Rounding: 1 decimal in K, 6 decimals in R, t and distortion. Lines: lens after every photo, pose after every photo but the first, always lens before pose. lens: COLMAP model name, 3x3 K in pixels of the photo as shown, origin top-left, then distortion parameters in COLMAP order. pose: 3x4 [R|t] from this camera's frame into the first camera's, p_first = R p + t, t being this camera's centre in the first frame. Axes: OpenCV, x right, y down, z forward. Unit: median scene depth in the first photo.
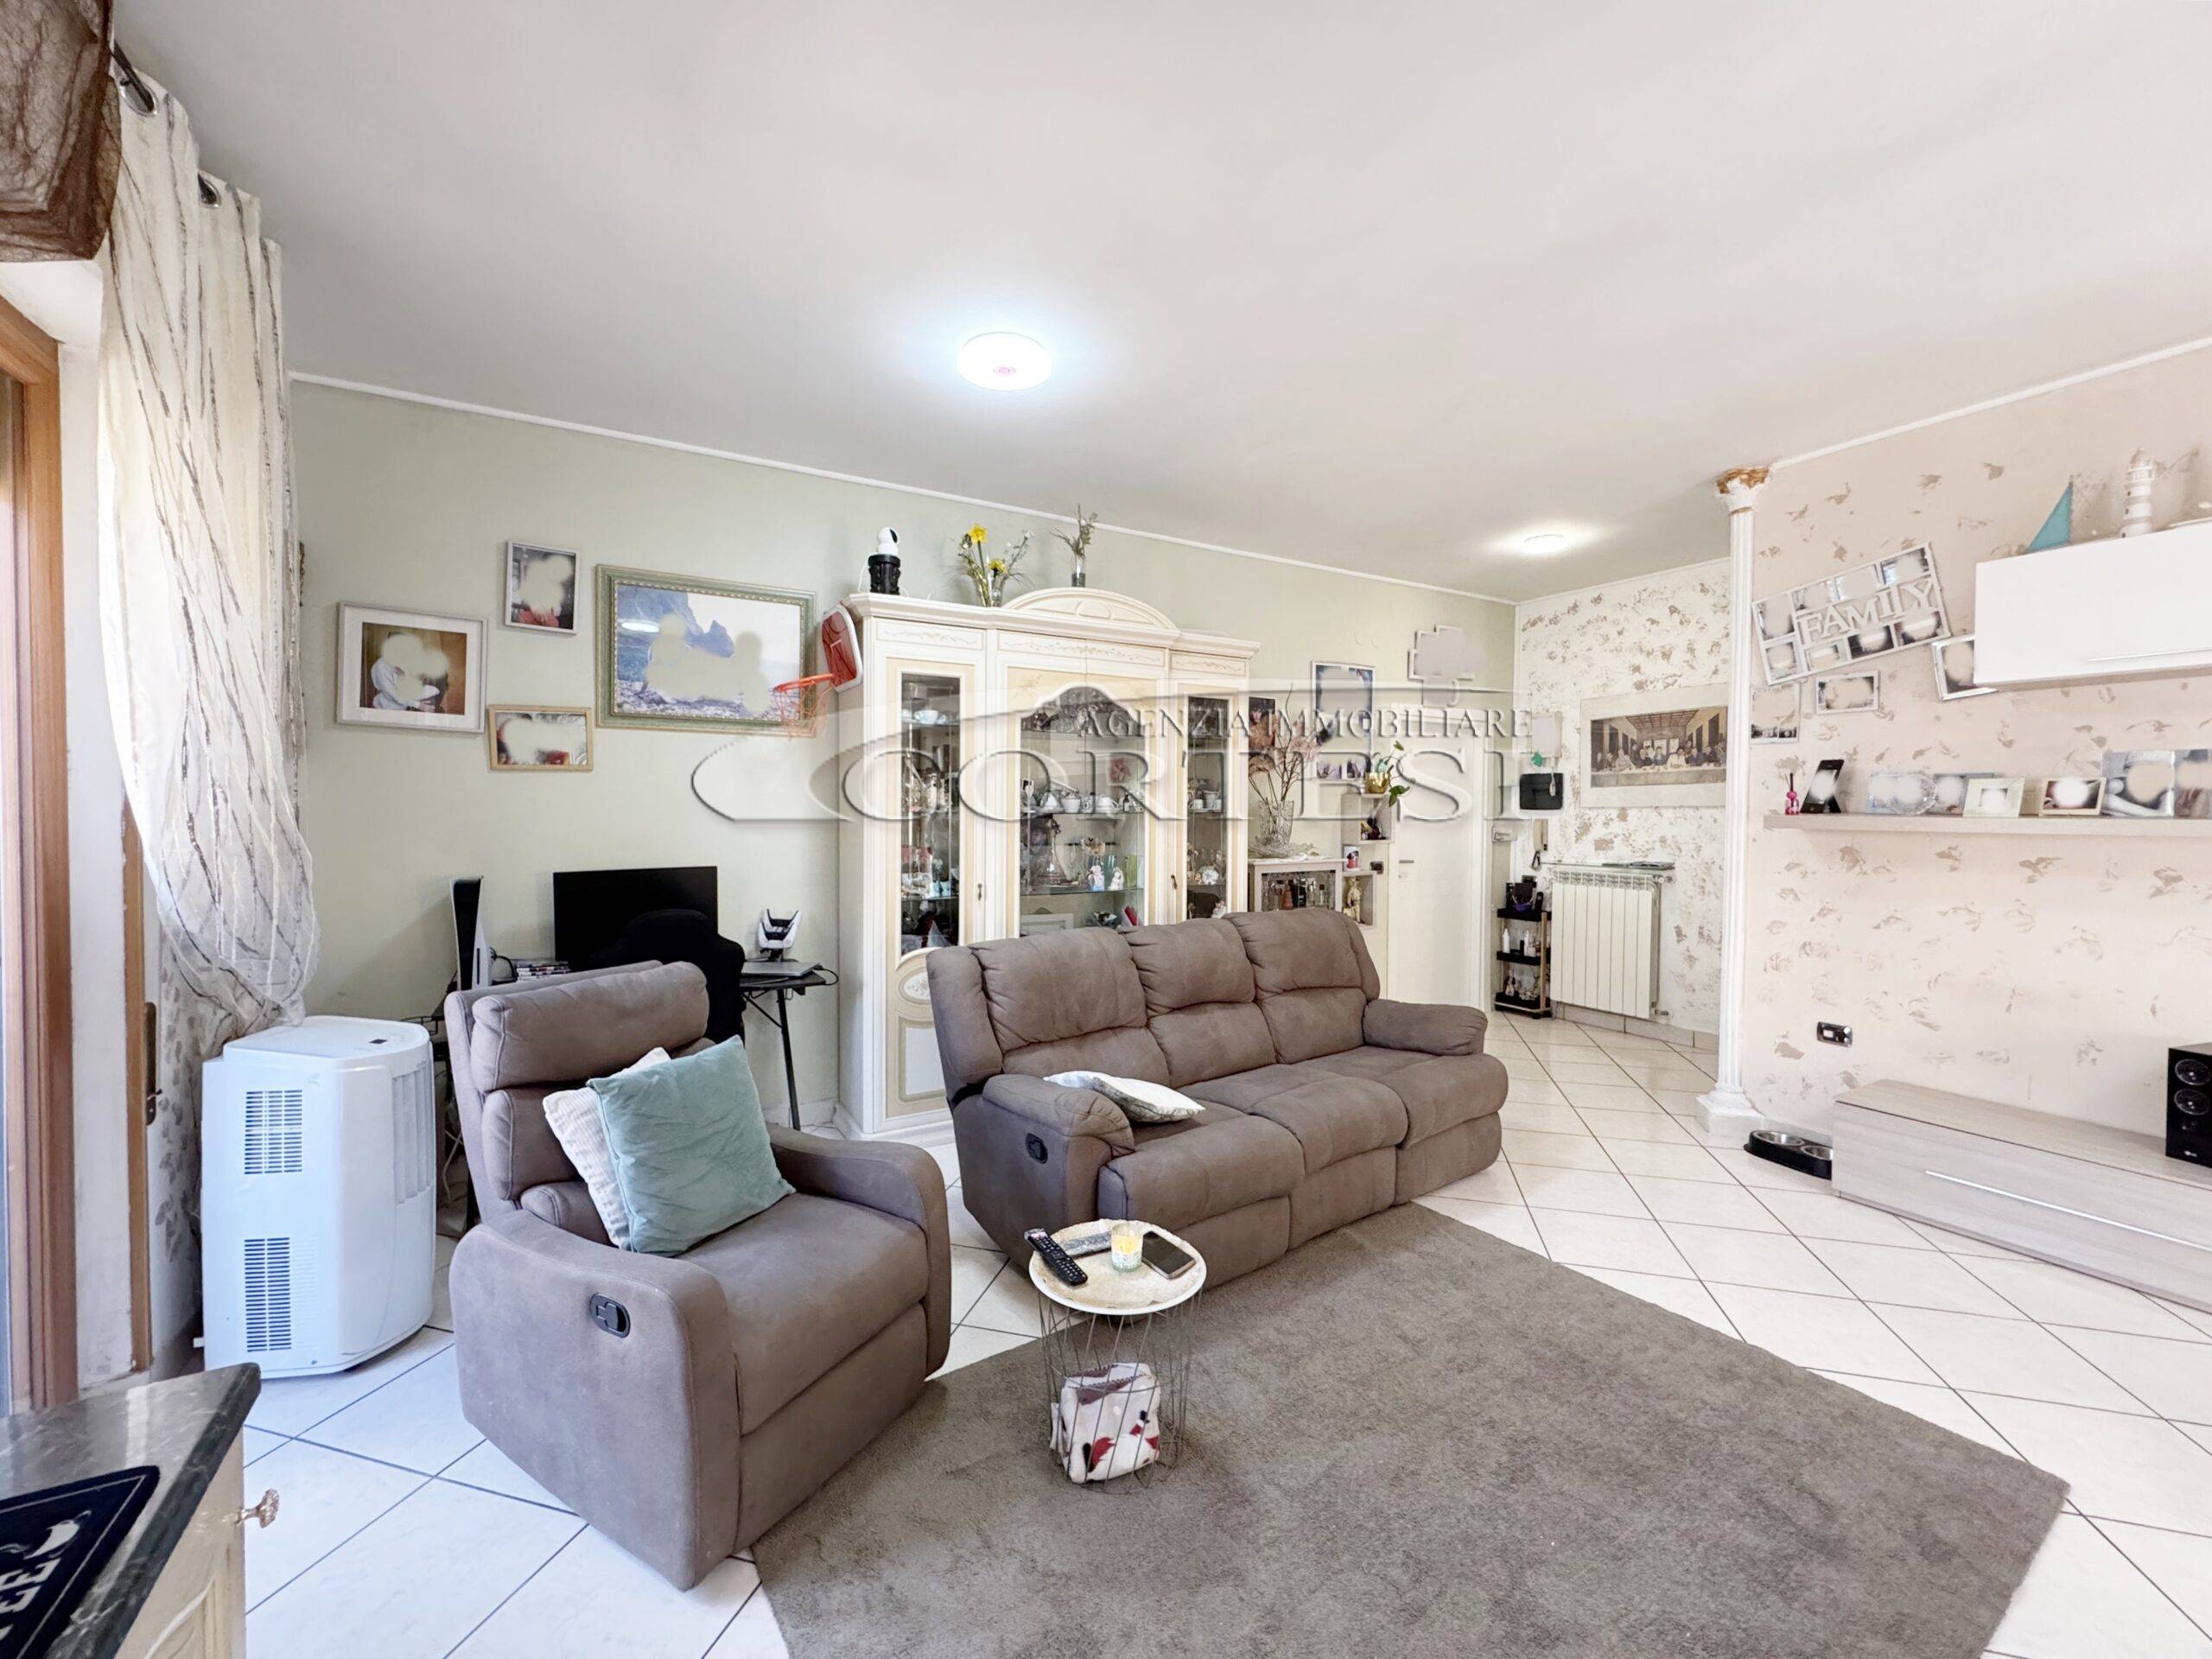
lens RADIAL K [[897.1, 0, 1102.1], [0, 897.1, 827.3], [0, 0, 1]] dist [-0.000253, 0.000651]
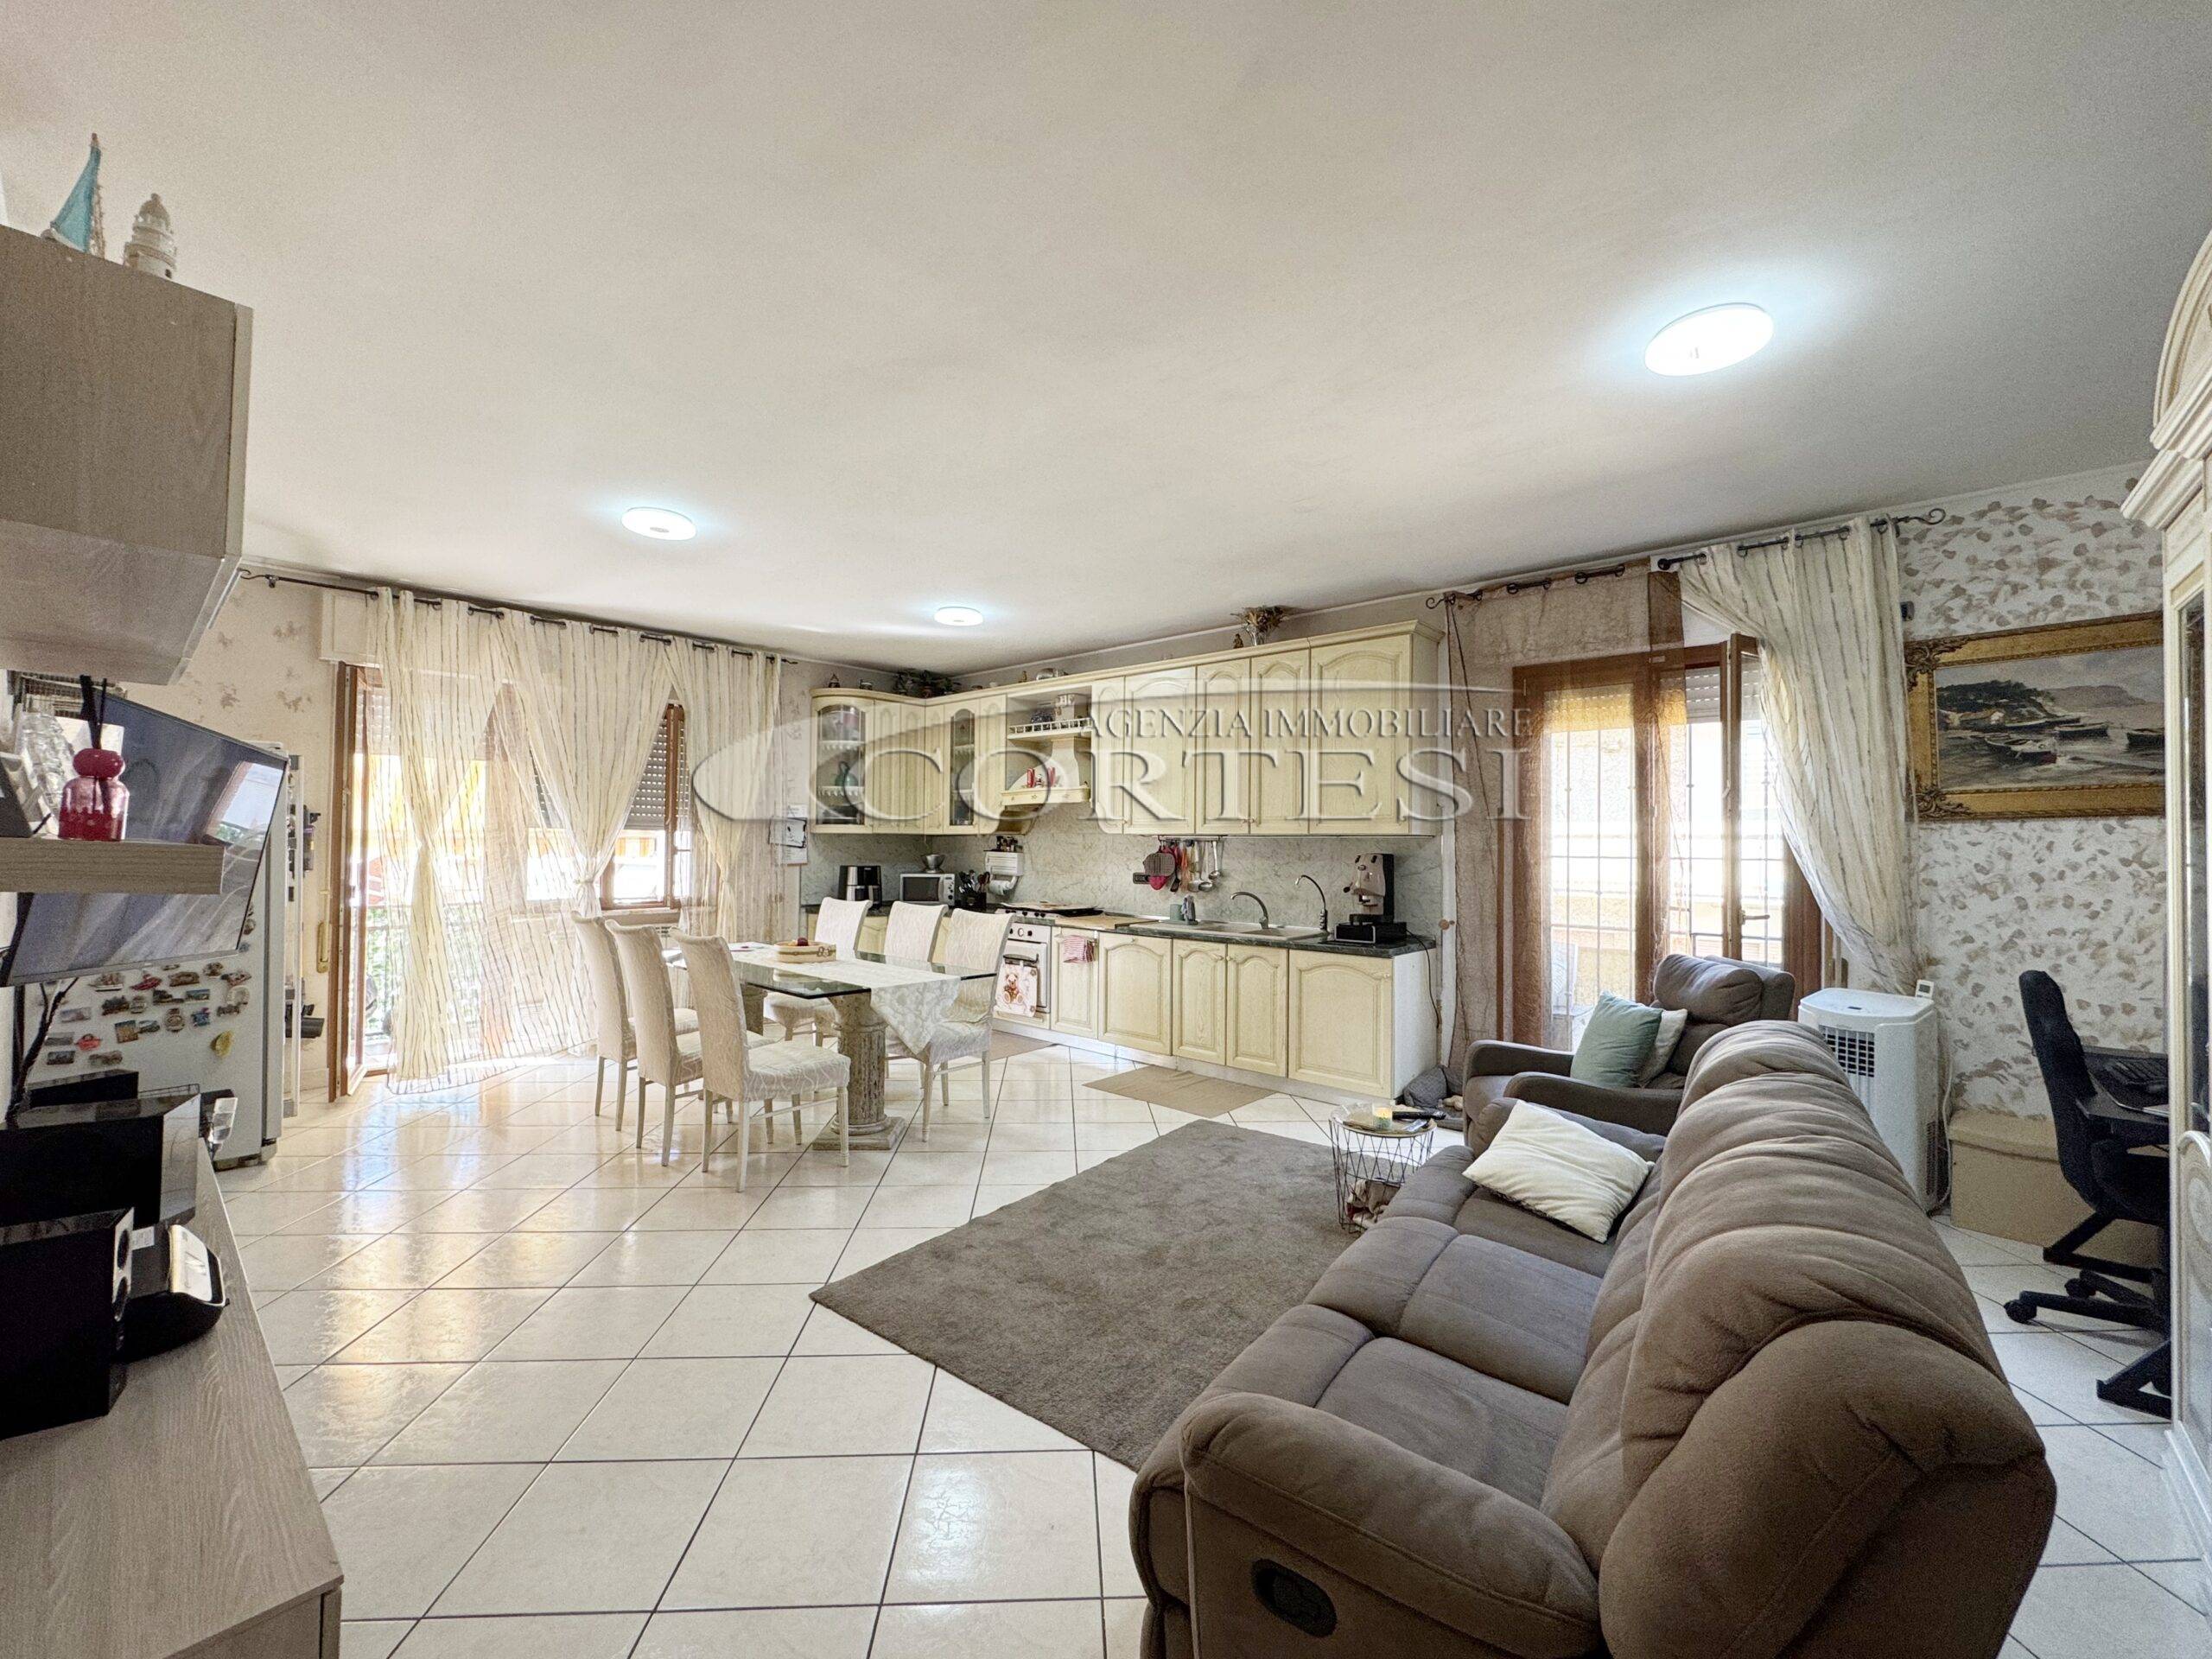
lens RADIAL K [[888.7, 0, 1106.0], [0, 888.7, 829.5], [0, 0, 1]] dist [0.001077, -0.000119]
pose [[-0.946881, -0.021788, -0.320846, 0.592977], [-0.024297, 0.999697, 0.003819, -0.026119], [0.320666, 0.011412, -0.947124, 1.363566]]
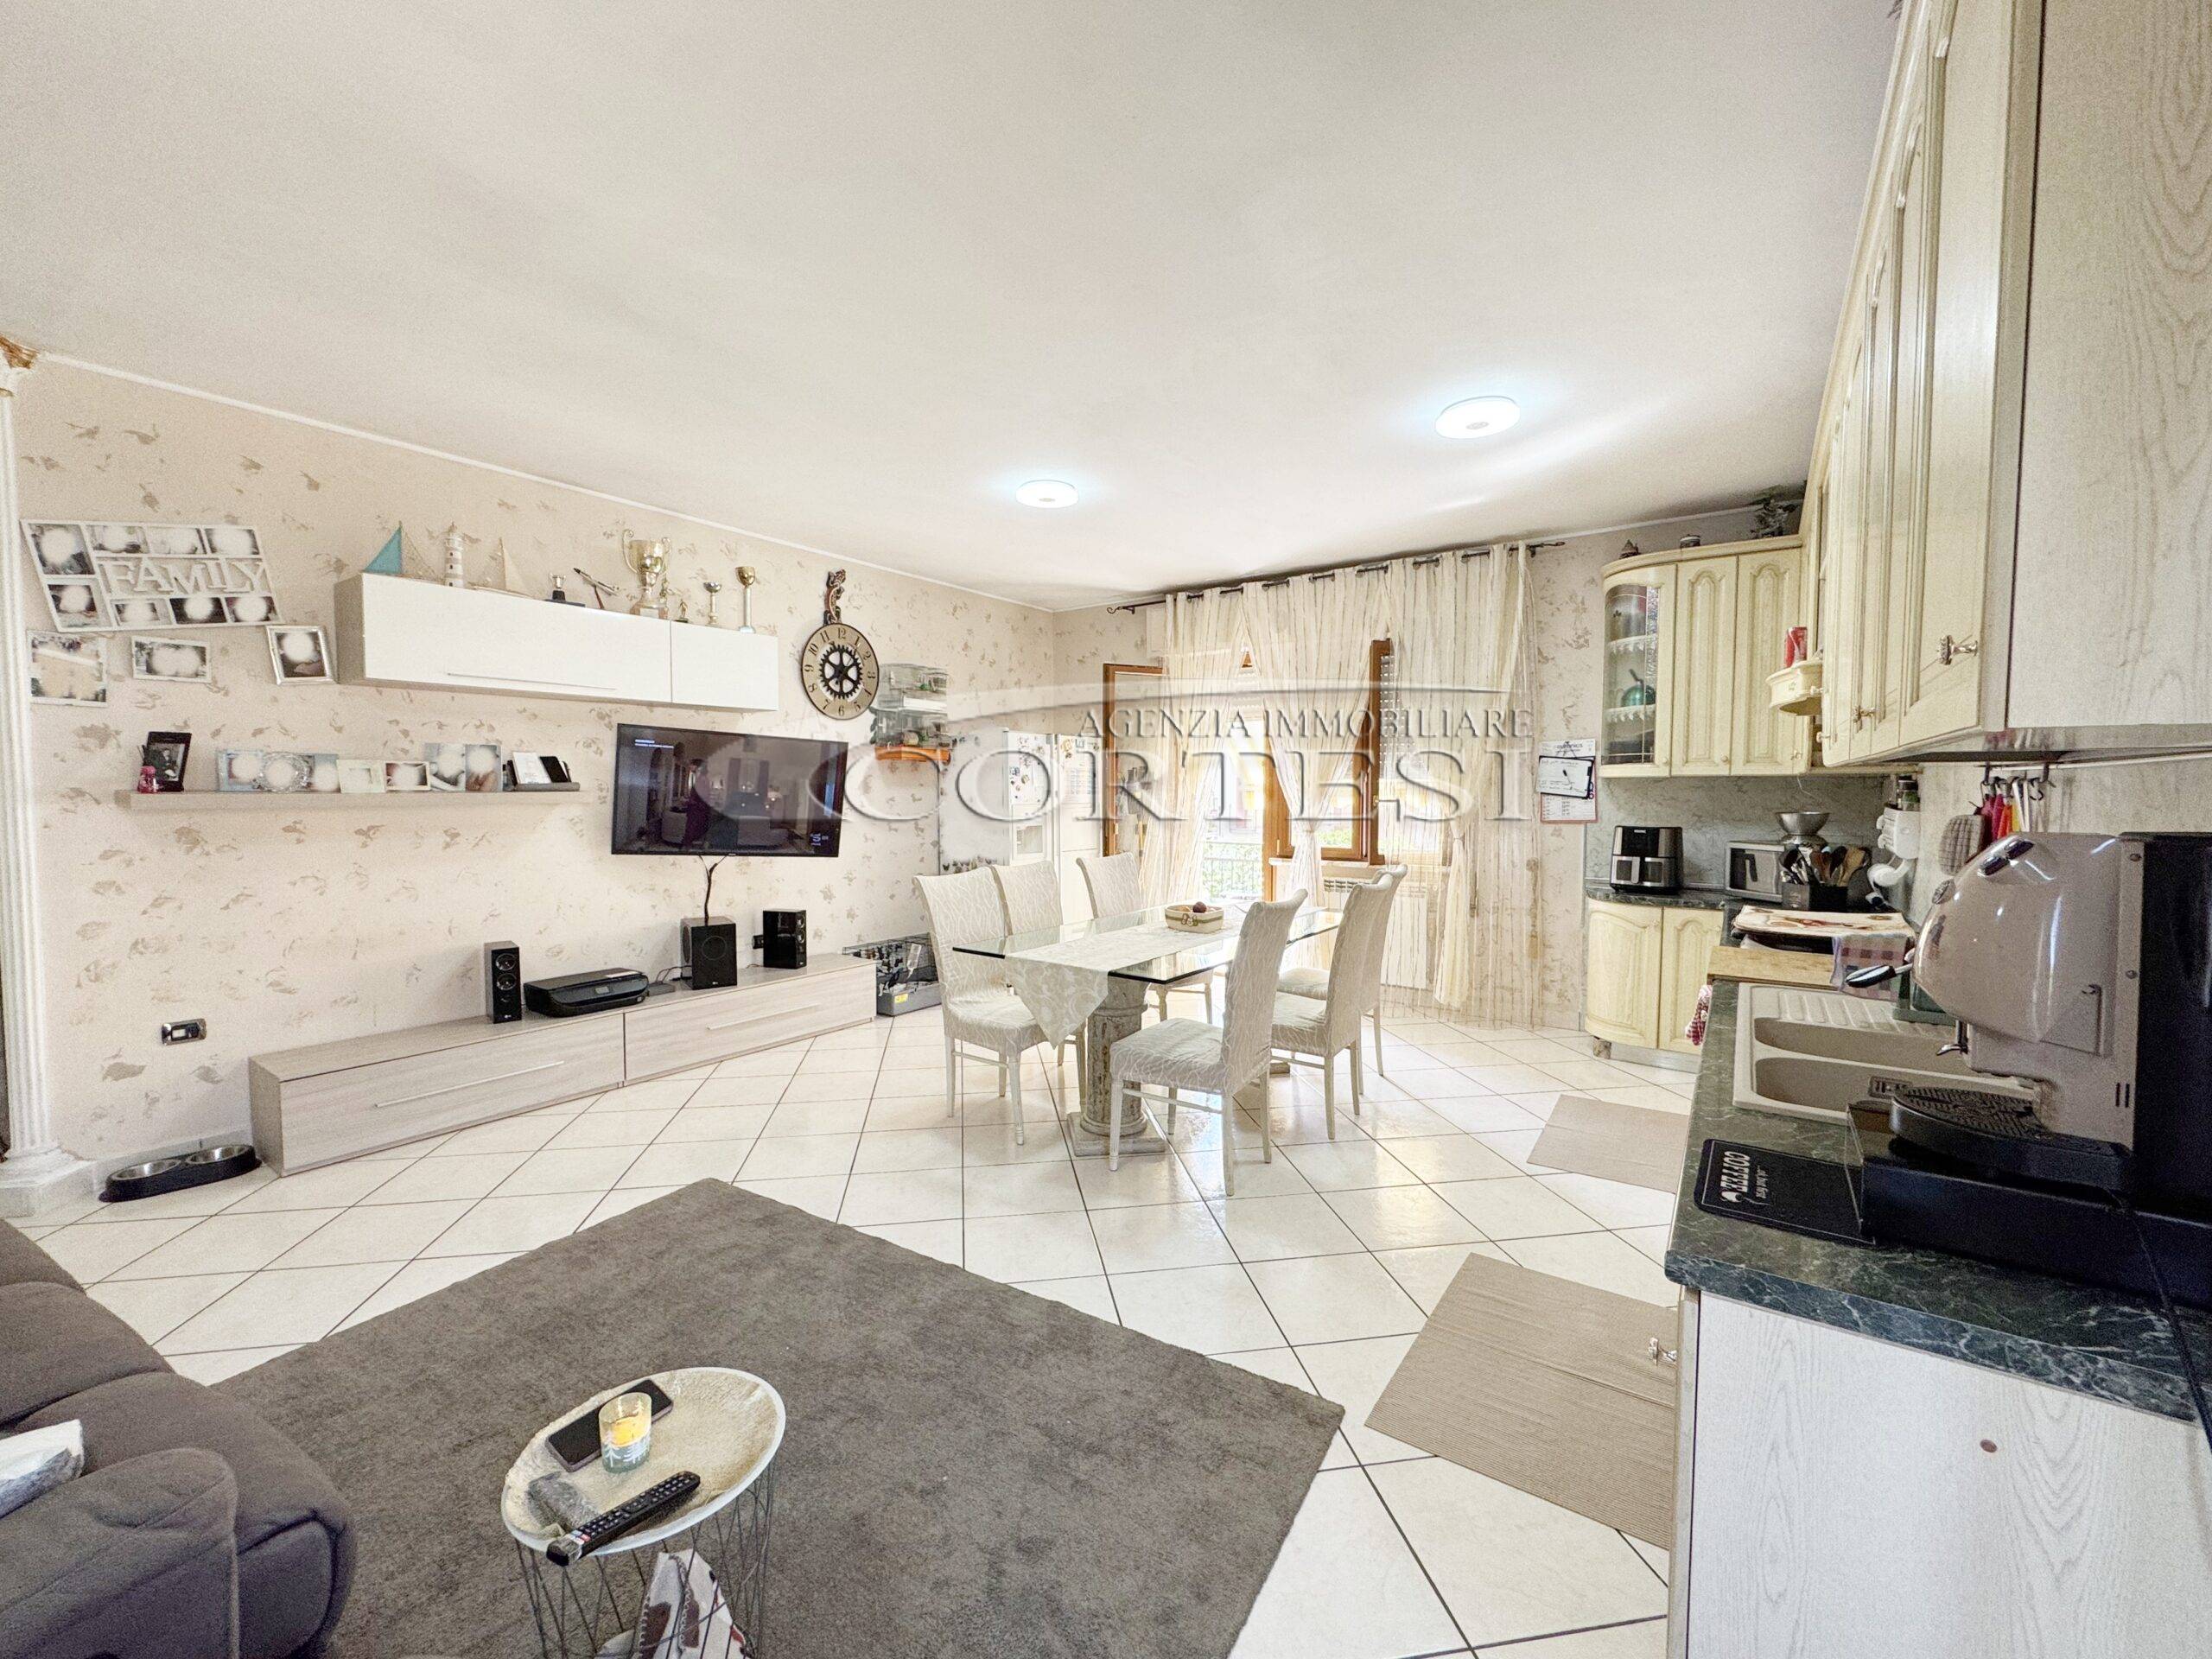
lens RADIAL K [[904.5, 0, 1106.0], [0, 904.5, 829.5], [0, 0, 1]] dist [-0.000940, -0.000223]
pose [[-0.418244, -0.048297, 0.907050, -0.424907], [0.019347, 0.997885, 0.062055, -0.016037], [-0.908128, 0.043503, -0.416425, 0.541788]]
